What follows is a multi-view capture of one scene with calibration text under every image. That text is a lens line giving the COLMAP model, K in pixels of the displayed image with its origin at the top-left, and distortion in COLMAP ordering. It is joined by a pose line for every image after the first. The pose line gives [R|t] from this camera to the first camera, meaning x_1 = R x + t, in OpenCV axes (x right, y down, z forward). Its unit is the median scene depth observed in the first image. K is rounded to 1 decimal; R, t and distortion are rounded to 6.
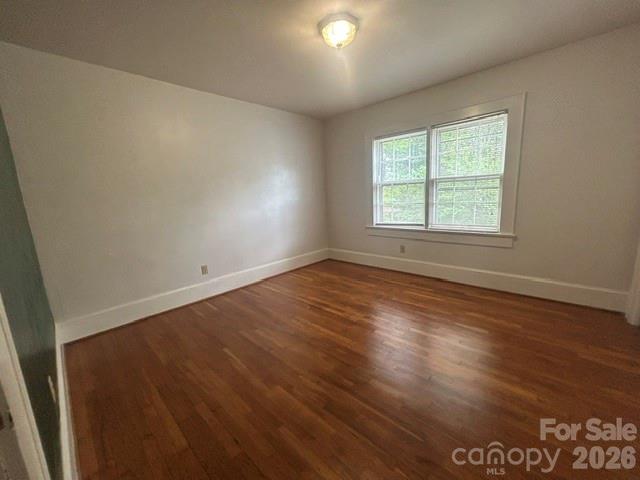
lens RADIAL K [[259.8, 0, 320.0], [0, 259.8, 240.0], [0, 0, 1]] dist [0.000566, 0.000034]
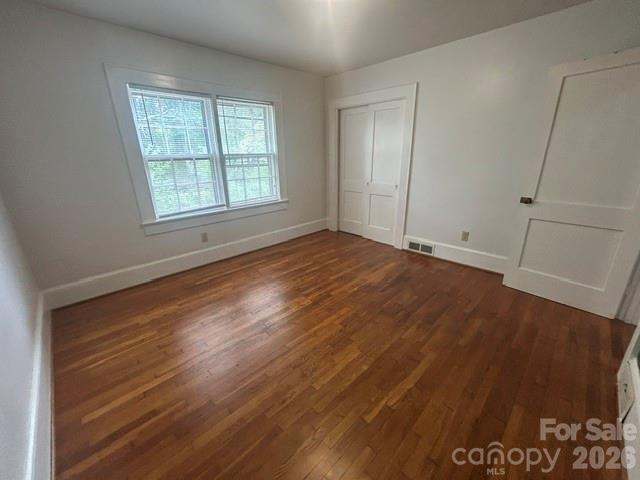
lens RADIAL K [[257.9, 0, 320.0], [0, 257.9, 240.0], [0, 0, 1]] dist [0.000984, 0.000016]
pose [[0.031028, -0.270706, 0.962162, -0.569477], [0.193442, 0.946052, 0.259935, -0.121862], [-0.980621, 0.178057, 0.081720, 0.654399]]
